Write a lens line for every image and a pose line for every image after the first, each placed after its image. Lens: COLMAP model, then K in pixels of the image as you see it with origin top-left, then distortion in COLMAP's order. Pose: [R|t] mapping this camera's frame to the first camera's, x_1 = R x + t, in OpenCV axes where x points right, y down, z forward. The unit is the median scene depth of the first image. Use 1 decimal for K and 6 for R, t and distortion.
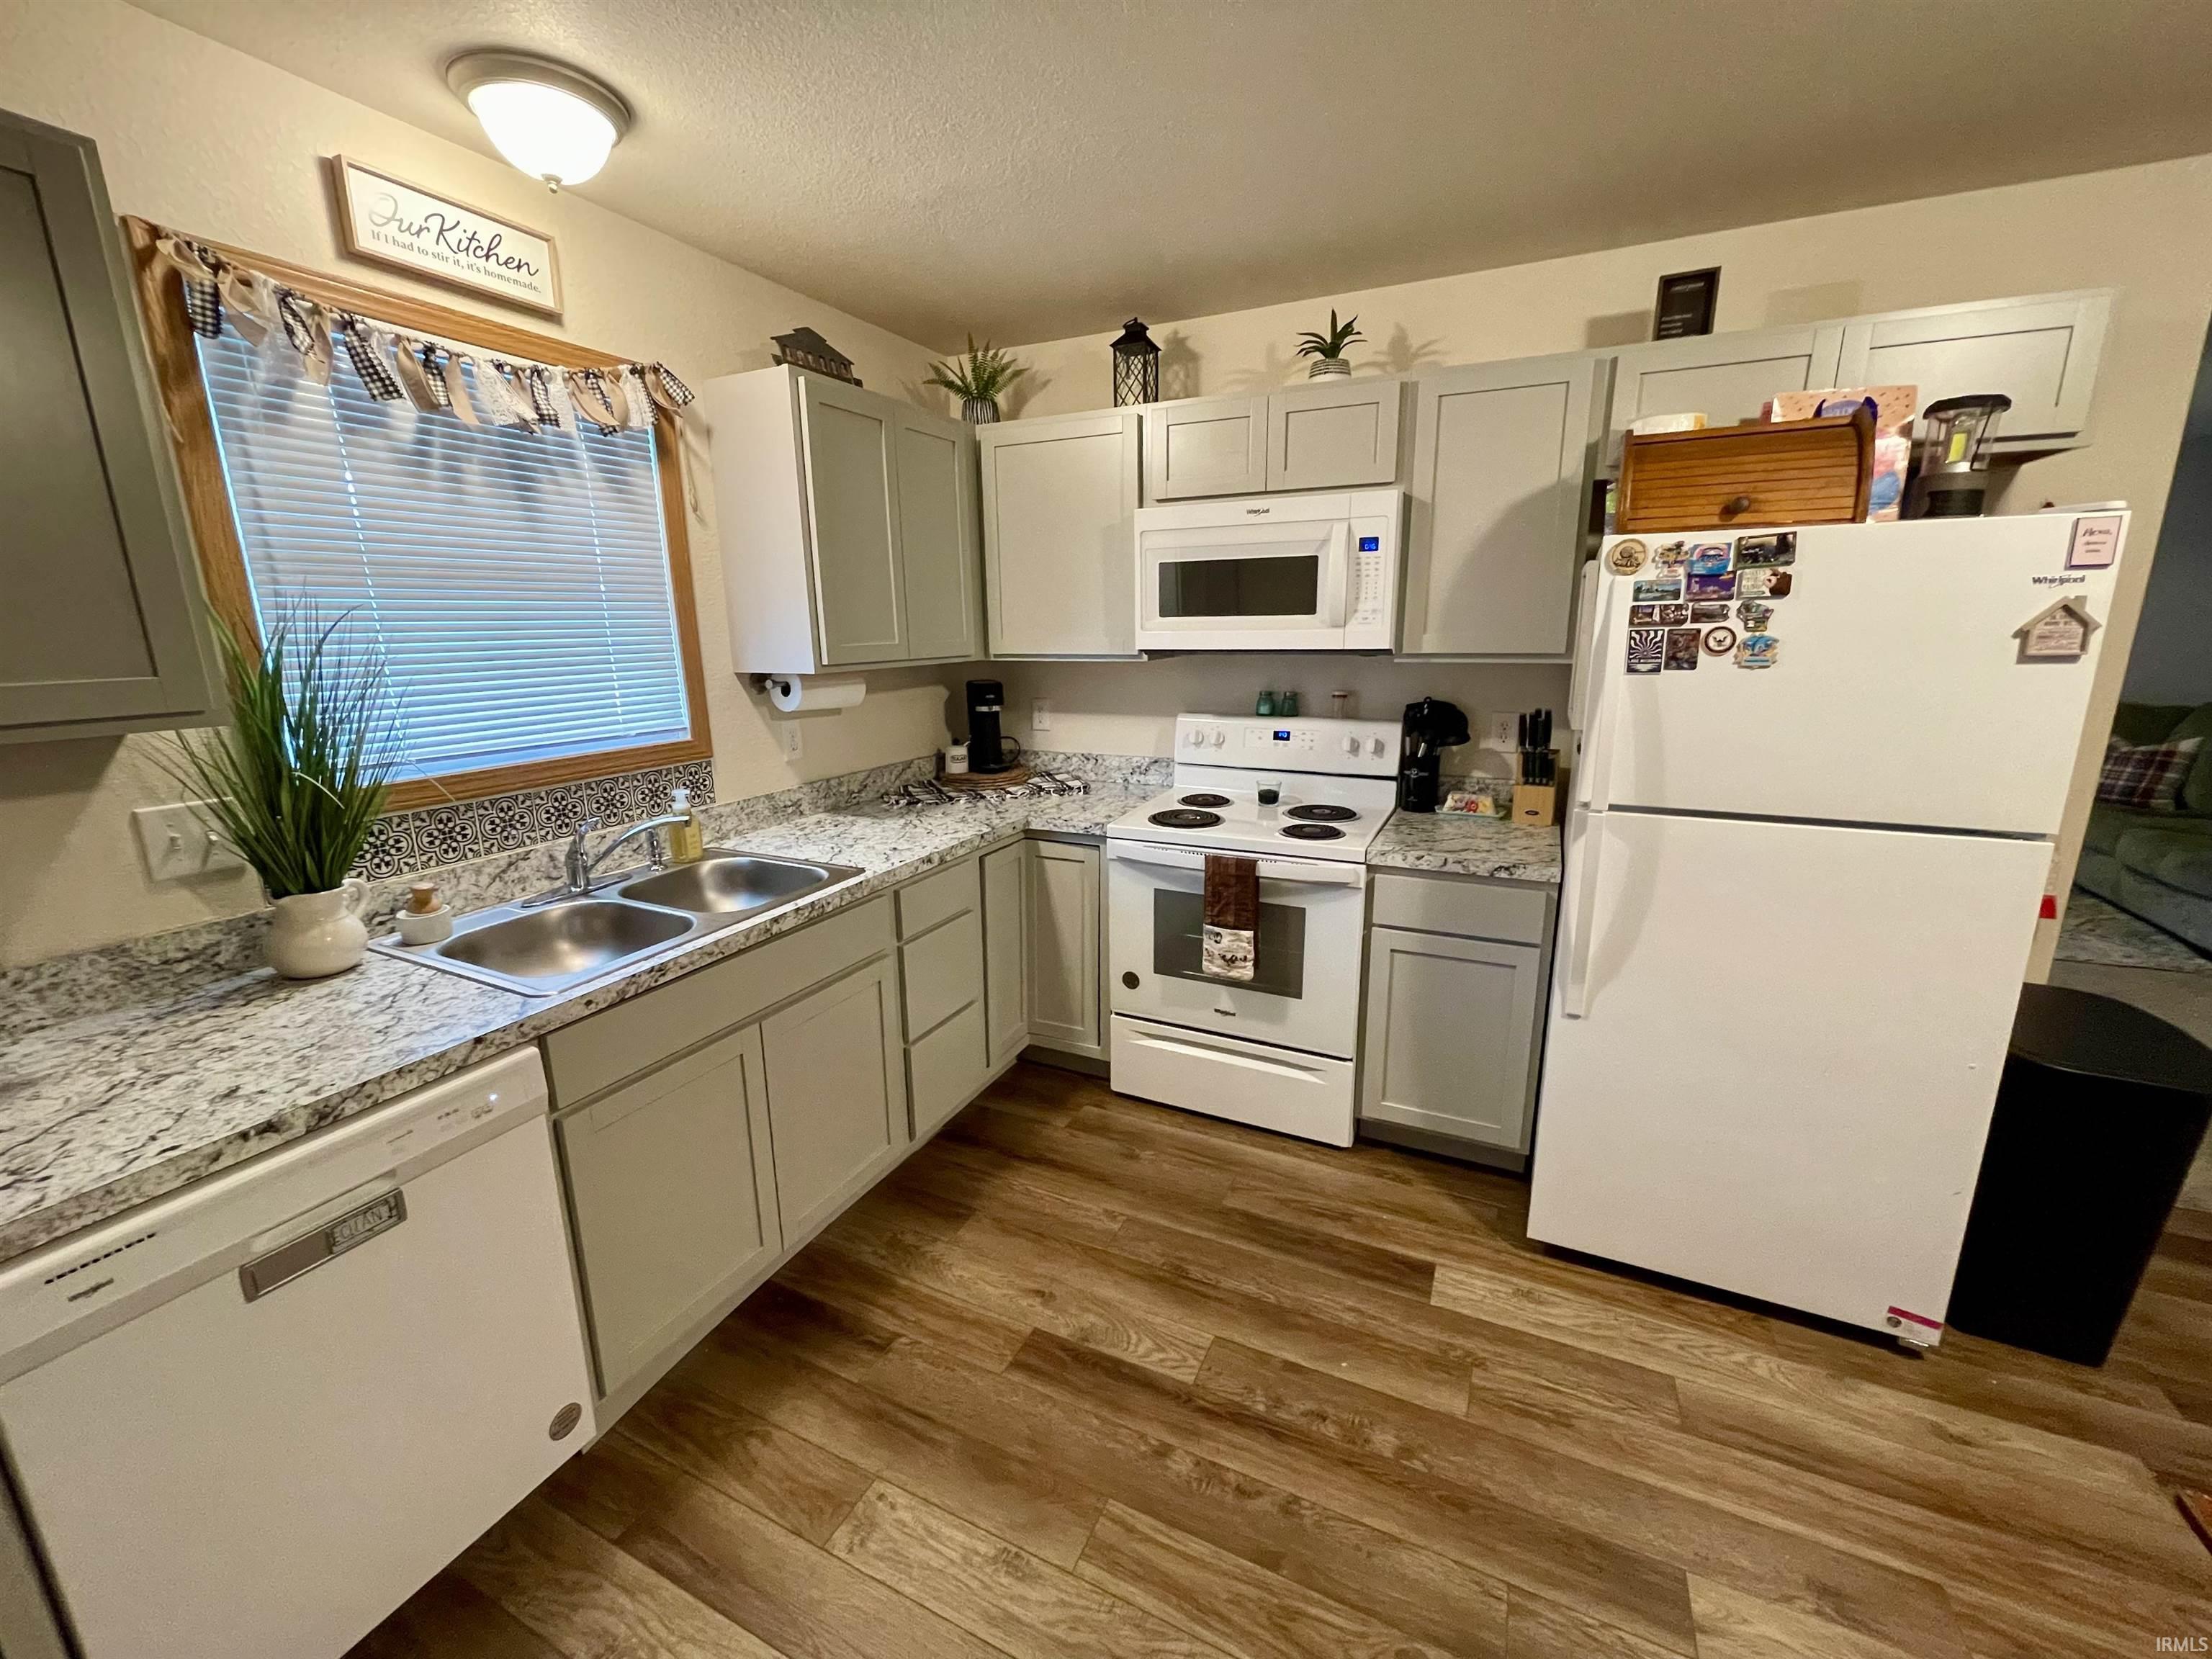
lens RADIAL K [[892.4, 0, 1095.0], [0, 892.4, 830.3], [0, 0, 1]] dist [-0.003745, 0.000768]
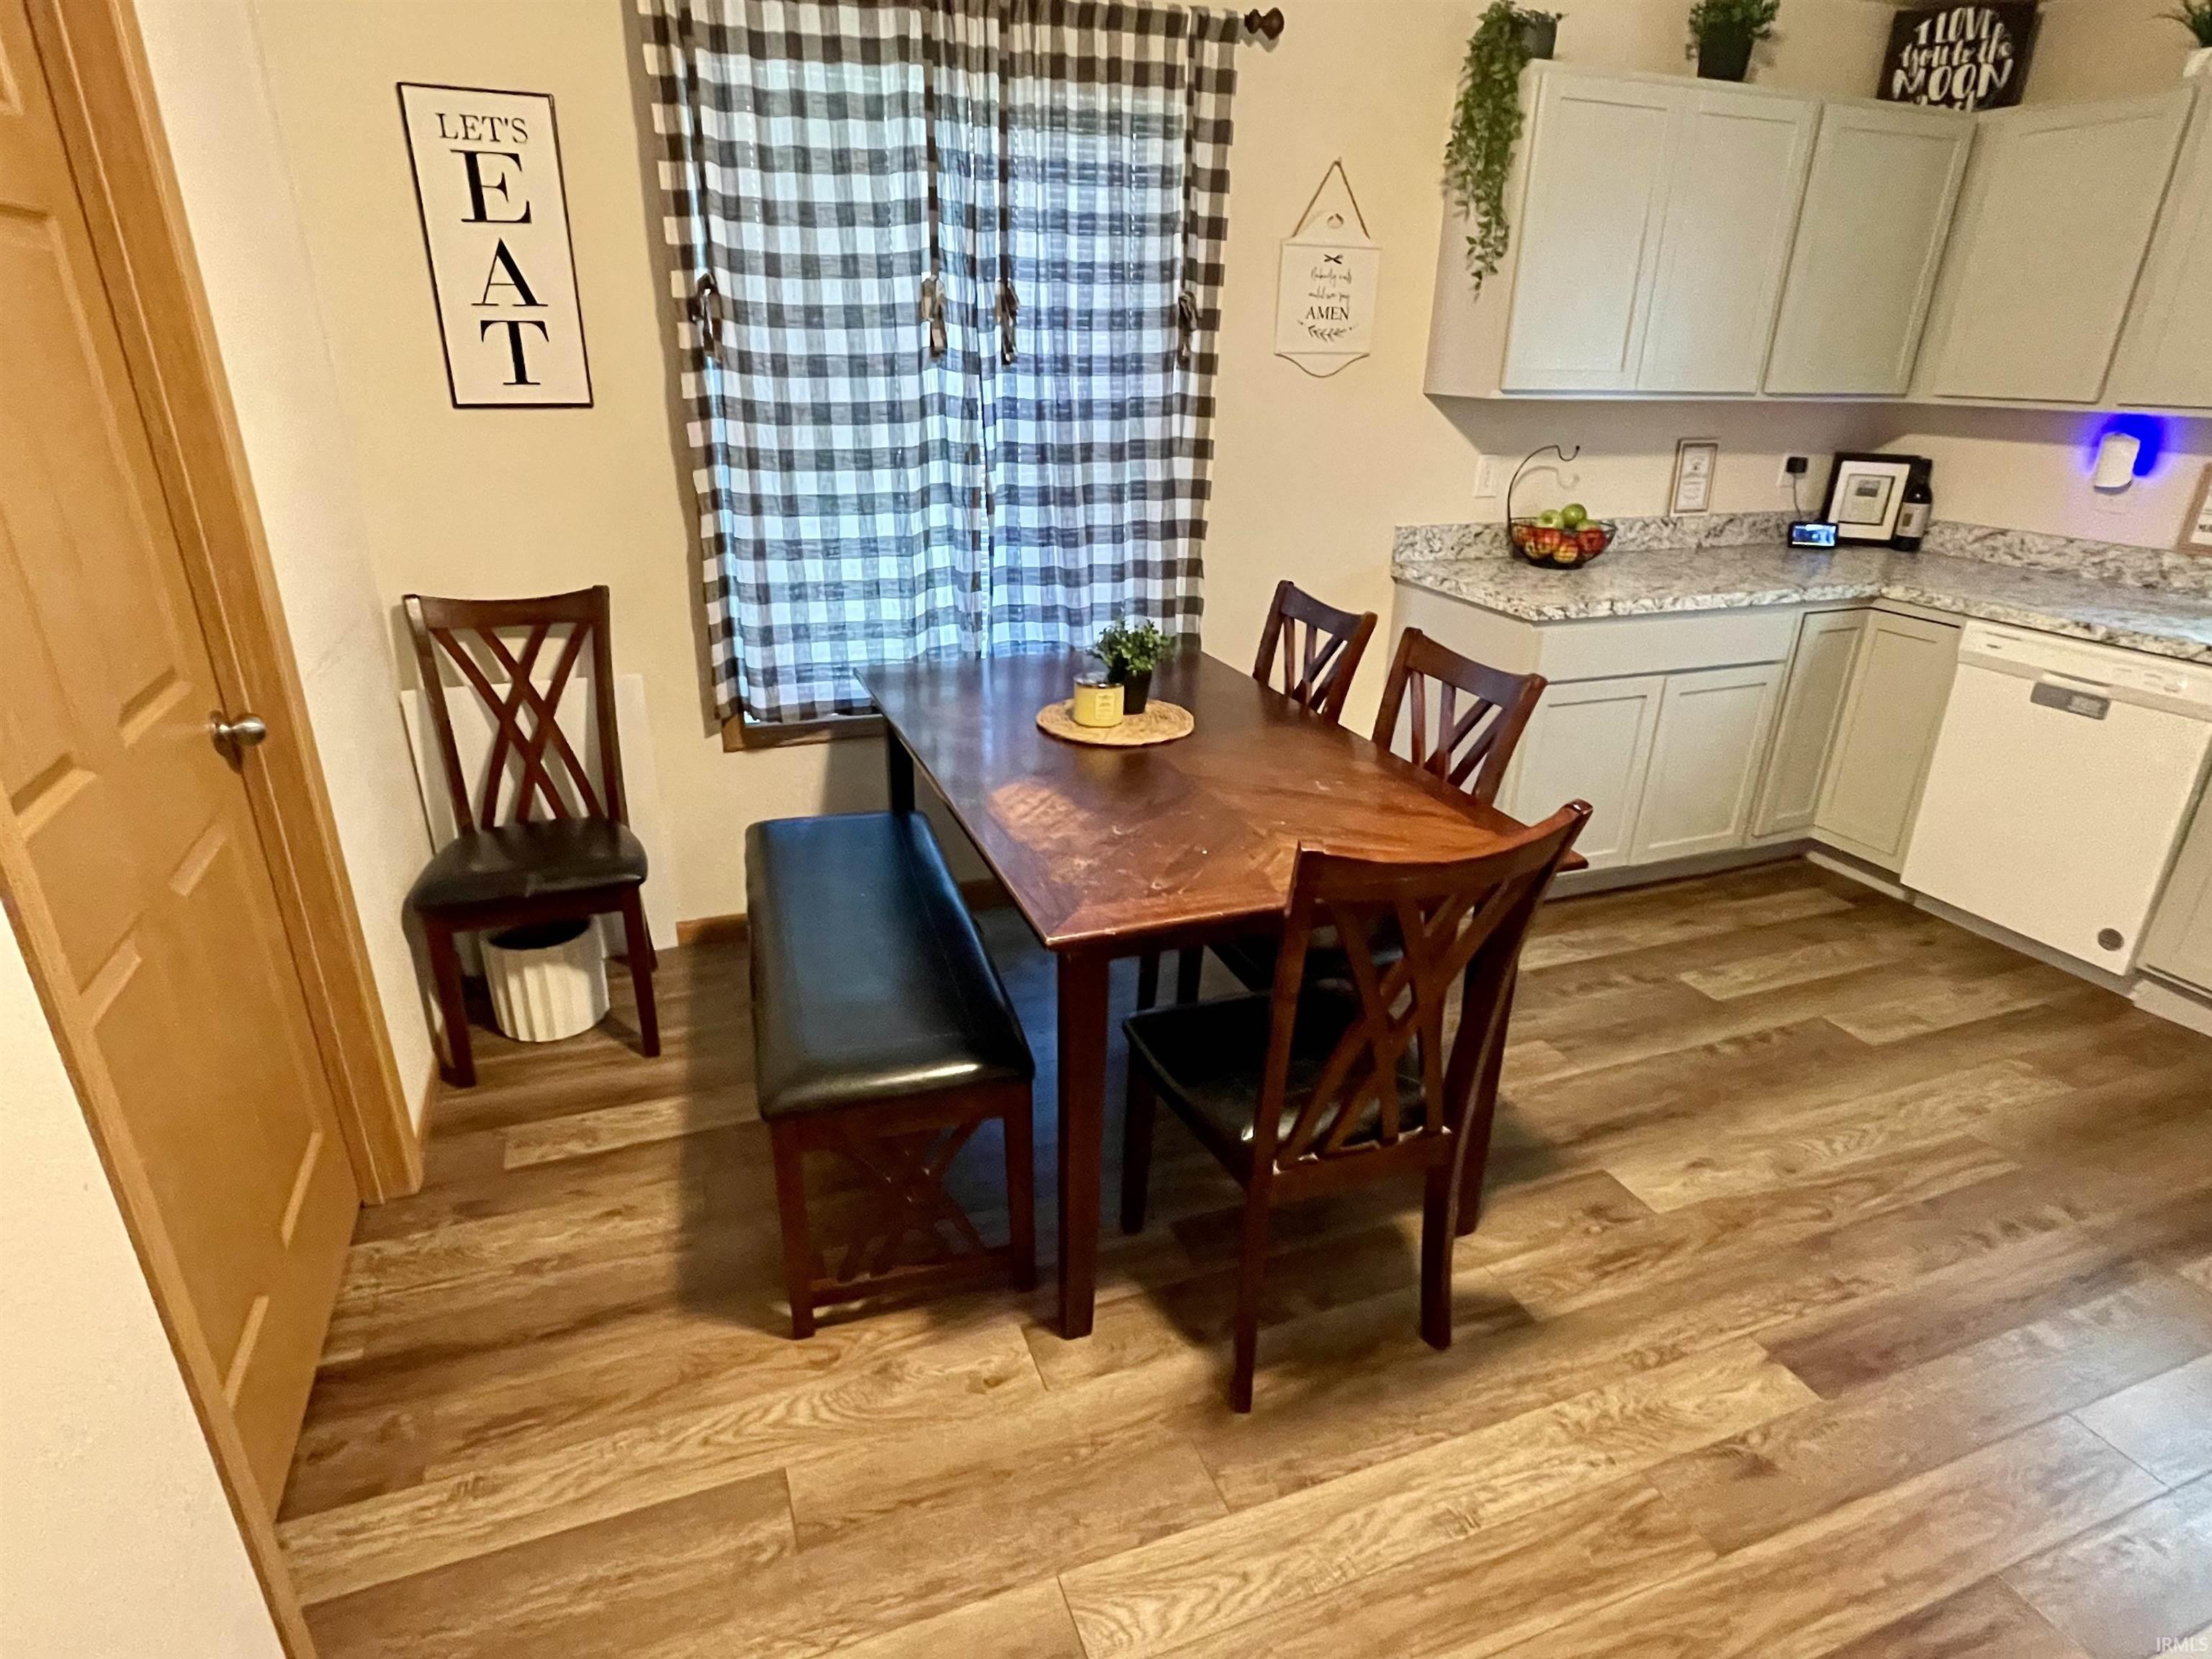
lens RADIAL K [[1207.2, 0, 1101.6], [0, 1207.2, 835.1], [0, 0, 1]] dist [-0.009015, 0.007647]
pose [[-0.684312, 0.278007, -0.674113, 1.565729], [-0.174813, 0.834964, 0.521800, -0.179352], [0.707924, 0.474918, -0.522777, 0.690268]]
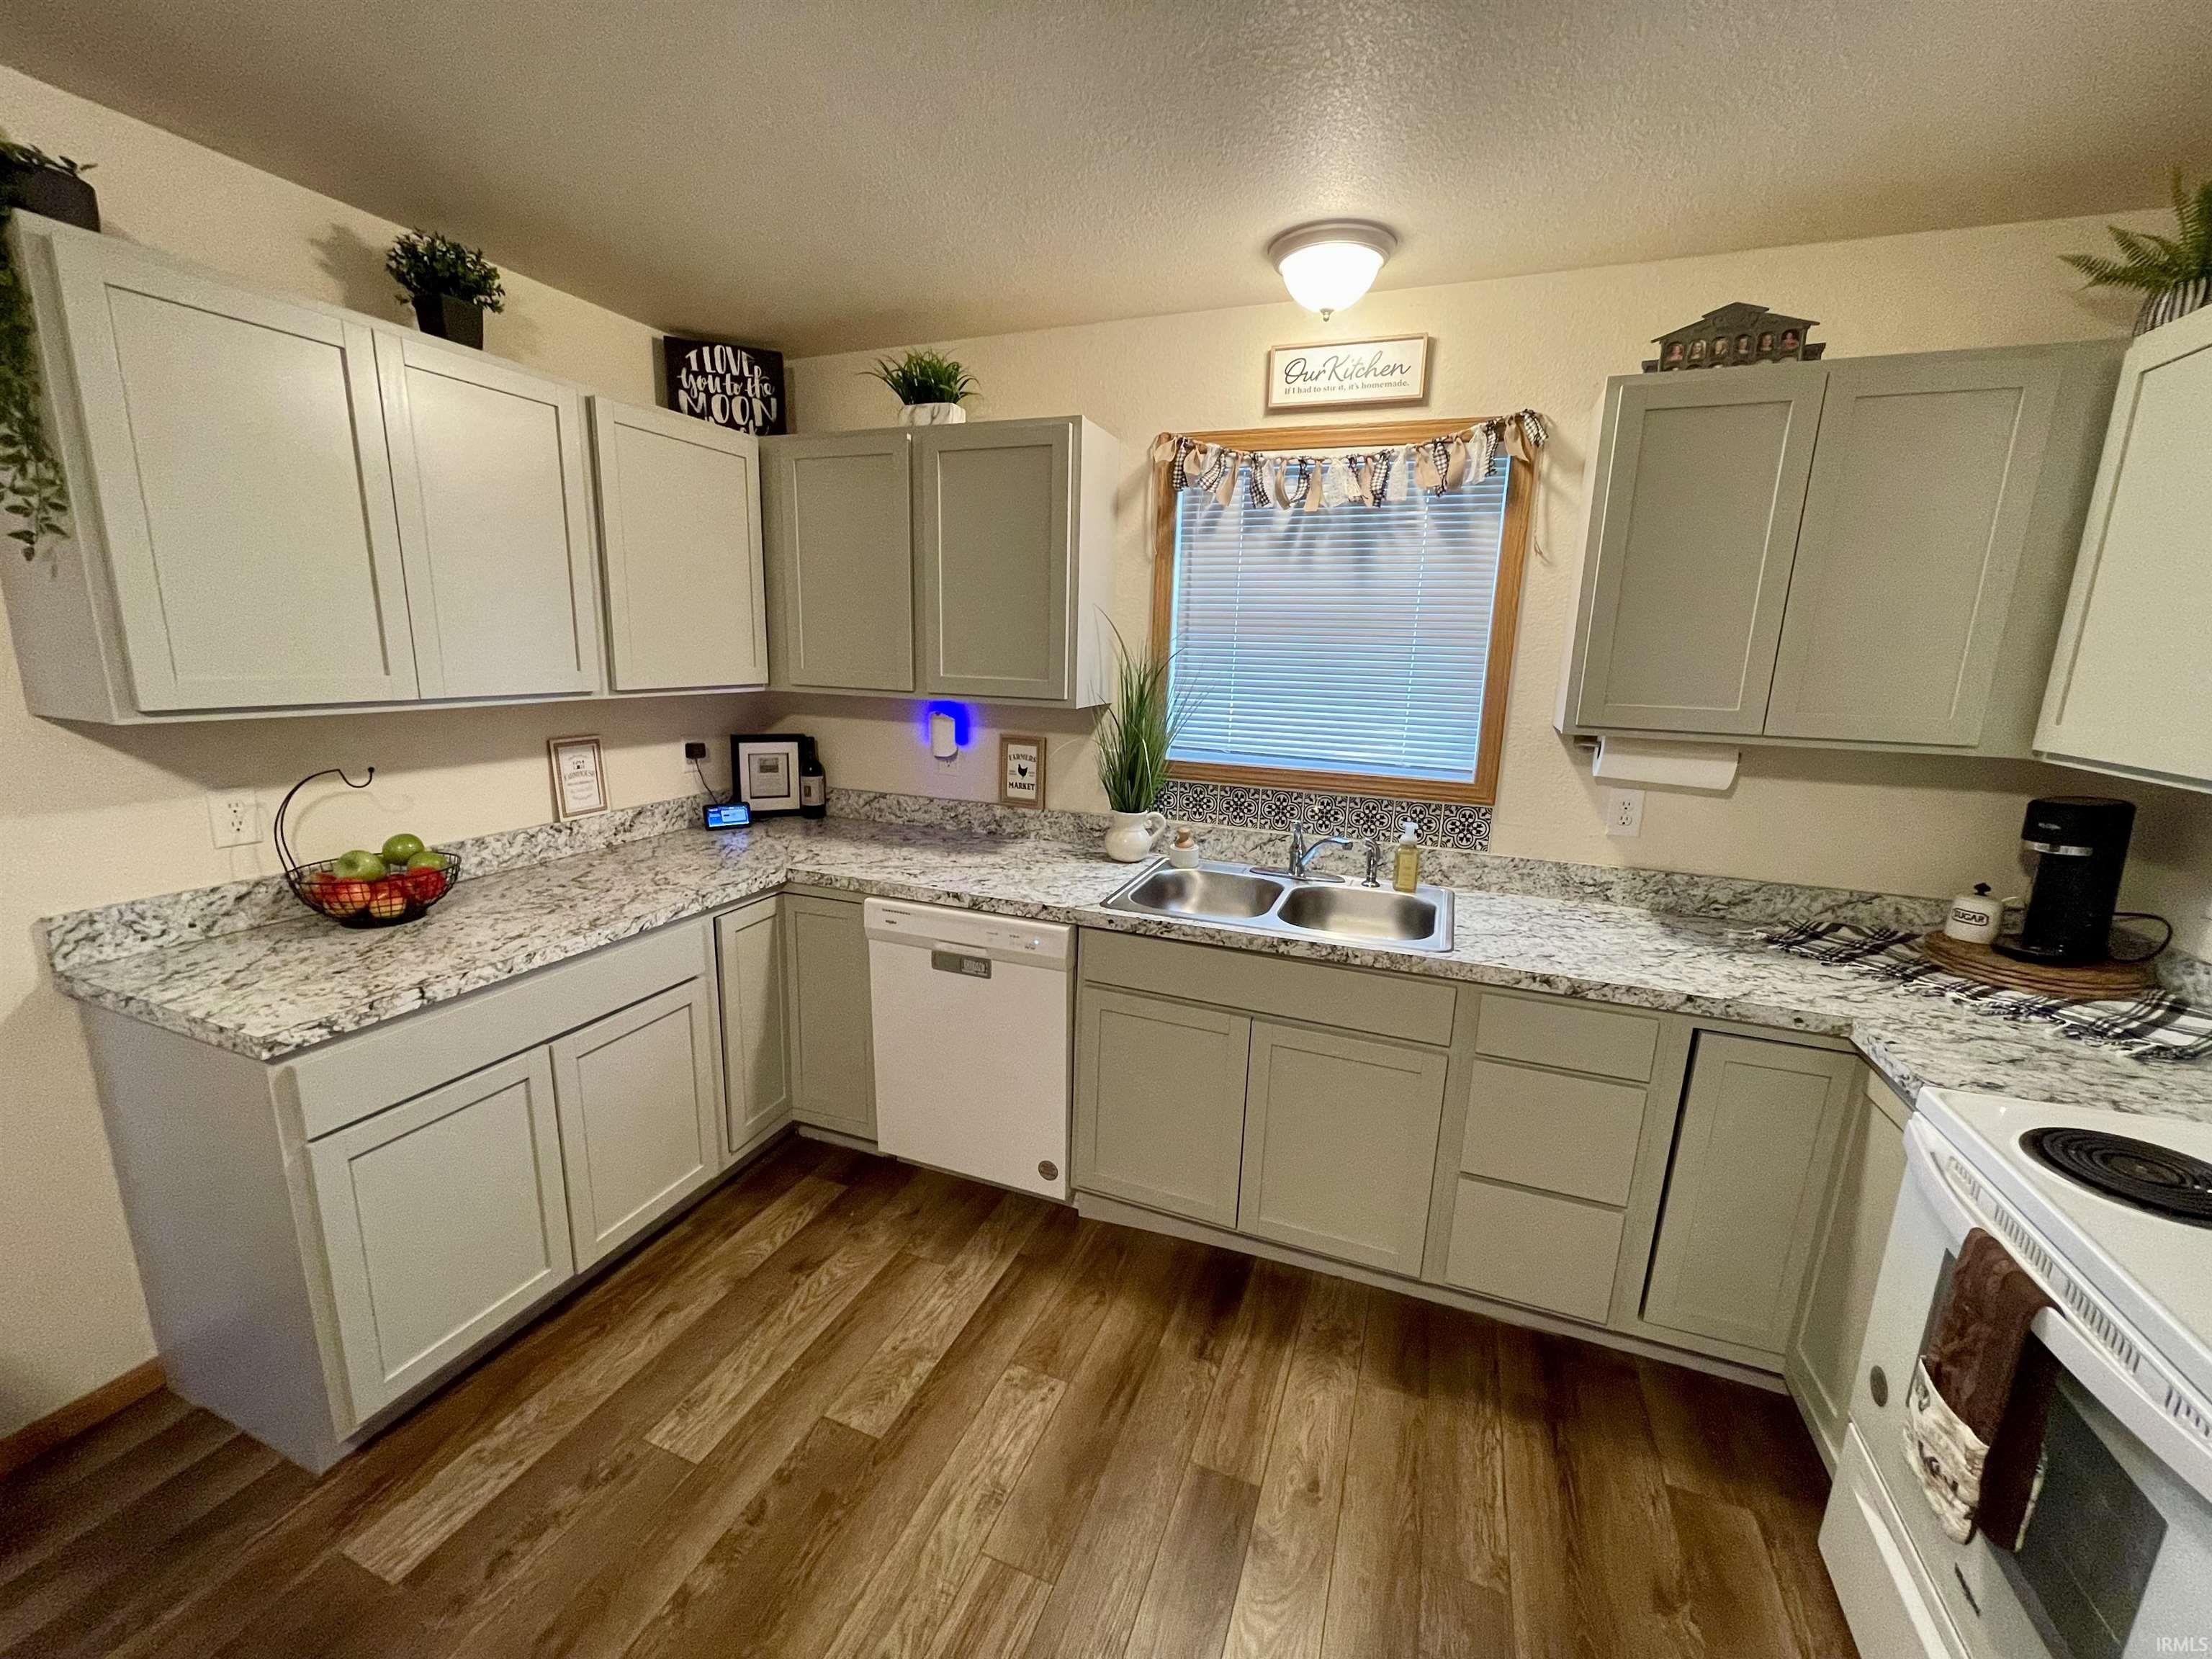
lens RADIAL K [[892.4, 0, 1099.7], [0, 892.4, 828.5], [0, 0, 1]] dist [-0.003745, 0.000768]
pose [[0.073955, 0.219916, -0.972712, 0.691399], [-0.255886, 0.946912, 0.194628, -0.194264], [0.963874, 0.234510, 0.126302, 0.662080]]
